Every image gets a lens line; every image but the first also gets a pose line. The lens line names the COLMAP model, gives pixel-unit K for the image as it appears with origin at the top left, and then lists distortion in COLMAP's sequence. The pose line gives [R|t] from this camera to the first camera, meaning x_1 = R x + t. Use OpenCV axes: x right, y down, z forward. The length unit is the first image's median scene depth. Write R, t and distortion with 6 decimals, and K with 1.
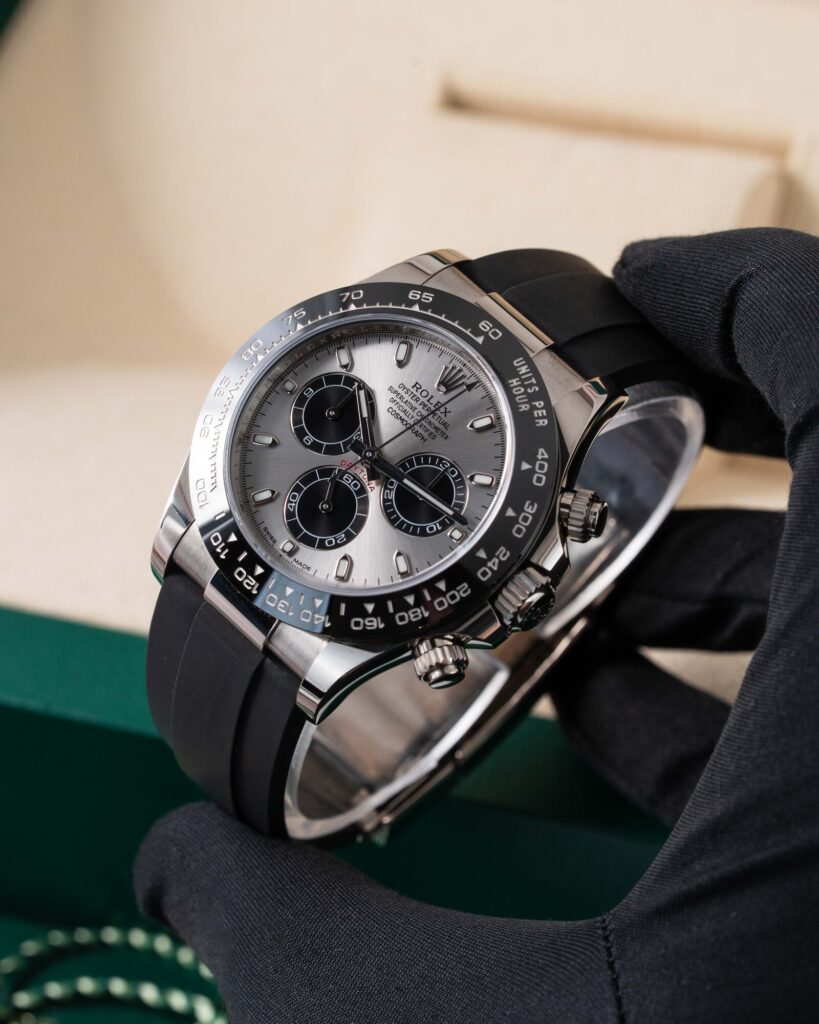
lens RADIAL K [[5097.4, 0, 409.5], [0, 5097.4, 512.0], [0, 0, 1]] dist [-0.057648, 11.590872]
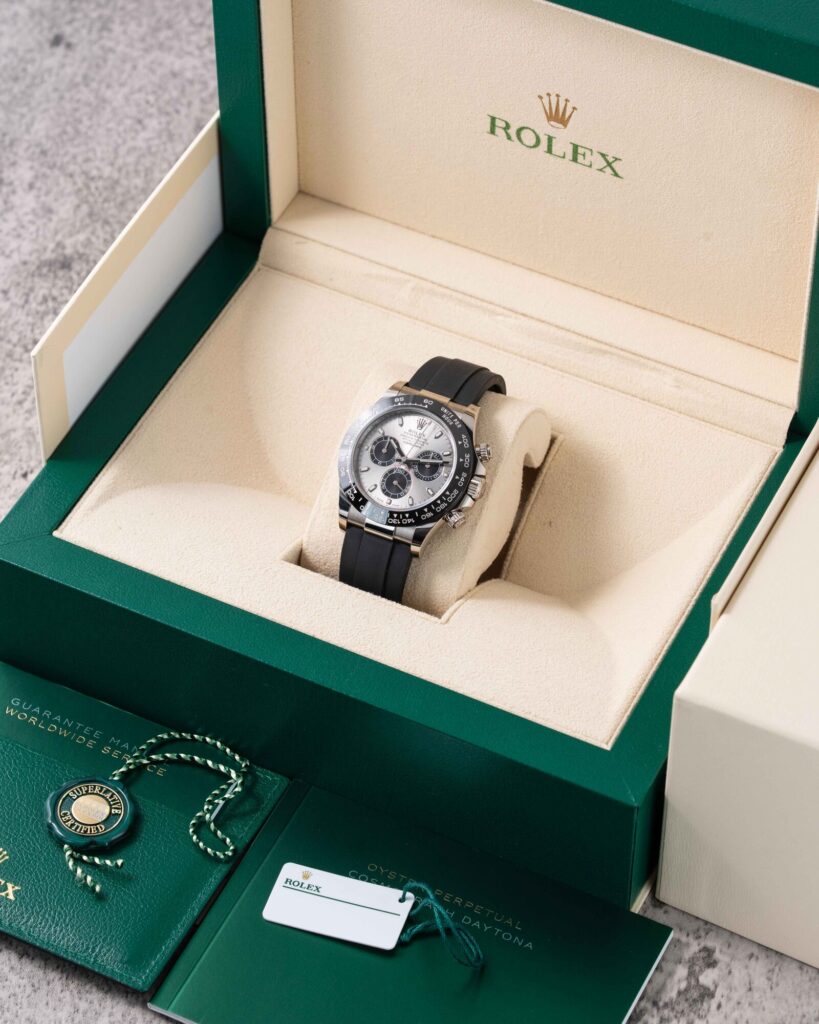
lens RADIAL K [[5097.4, 0, 409.5], [0, 5097.4, 512.0], [0, 0, 1]] dist [-0.057648, 11.590872]
pose [[0.929680, -0.348523, 0.119276, -0.341548], [0.352985, 0.935458, -0.017900, 0.065286], [-0.105339, 0.058744, 0.992700, -1.717043]]
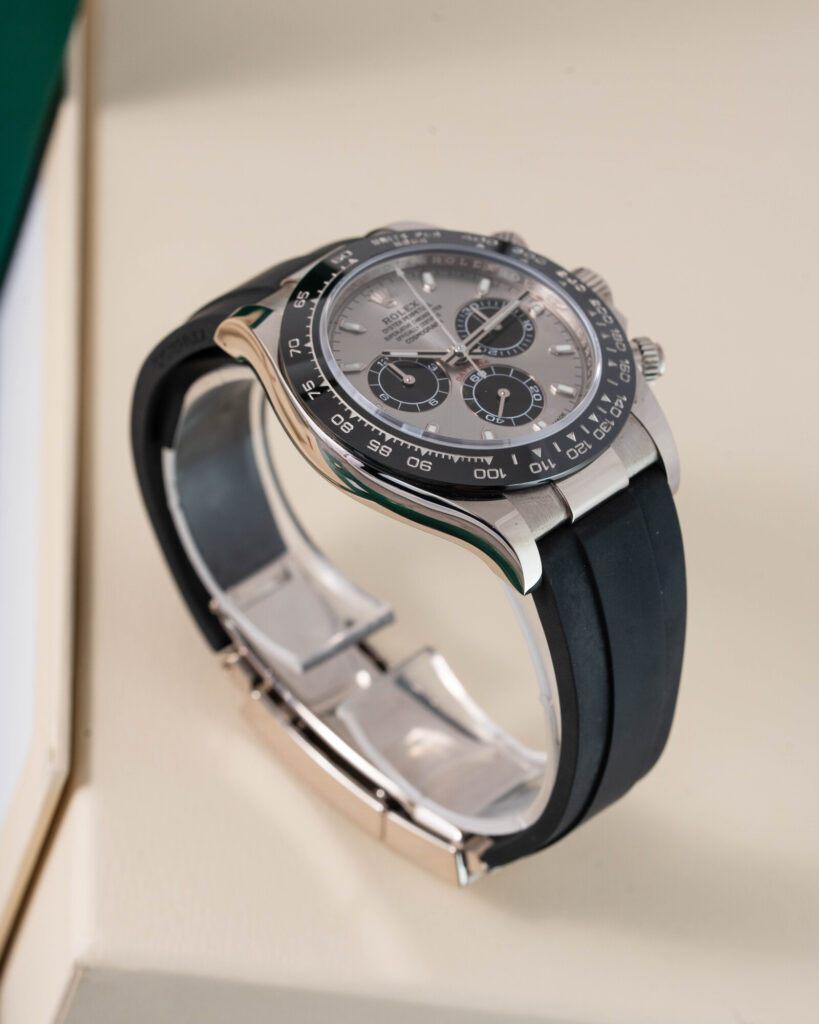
lens RADIAL K [[5097.4, 0, 409.5], [0, 5097.4, 512.0], [0, 0, 1]] dist [-0.057648, 11.590872]
pose [[-0.047724, -0.562075, 0.825708, -0.886798], [0.882364, 0.363707, 0.298581, -0.319404], [-0.468141, 0.742825, 0.478597, 0.530483]]
